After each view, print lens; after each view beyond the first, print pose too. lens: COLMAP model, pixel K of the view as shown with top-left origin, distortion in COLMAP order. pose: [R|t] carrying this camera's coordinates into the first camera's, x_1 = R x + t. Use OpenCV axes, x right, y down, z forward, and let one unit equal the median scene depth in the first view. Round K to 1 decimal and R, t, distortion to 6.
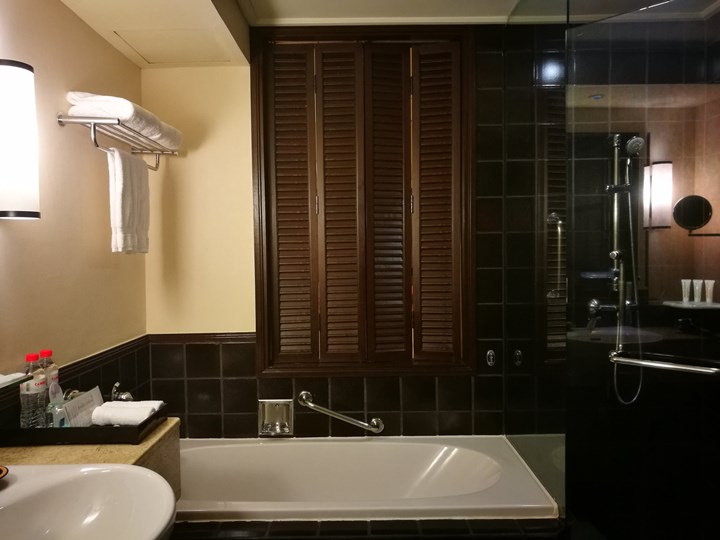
lens RADIAL K [[542.5, 0, 360.0], [0, 542.5, 270.0], [0, 0, 1]] dist [-0.003508, -0.001294]
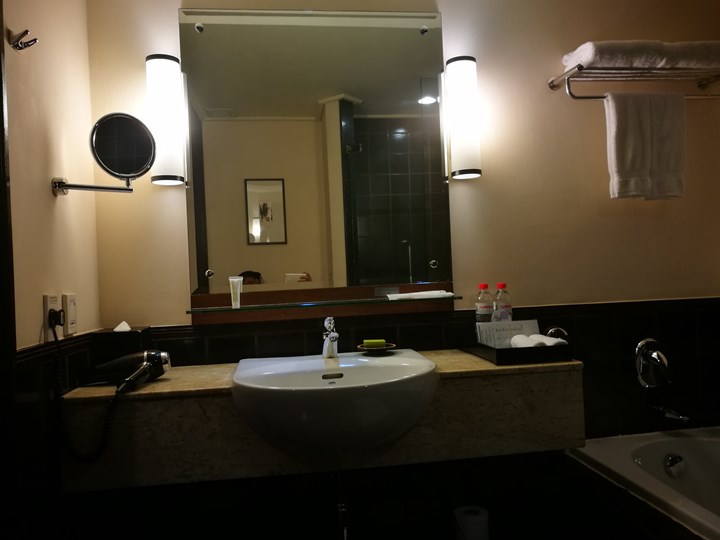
lens RADIAL K [[542.5, 0, 360.0], [0, 542.5, 270.0], [0, 0, 1]] dist [-0.003508, -0.001294]
pose [[0.113791, -0.000605, -0.993505, 0.475049], [0.012144, 0.999926, 0.000782, 0.092001], [0.993431, -0.012154, 0.113790, 0.433695]]
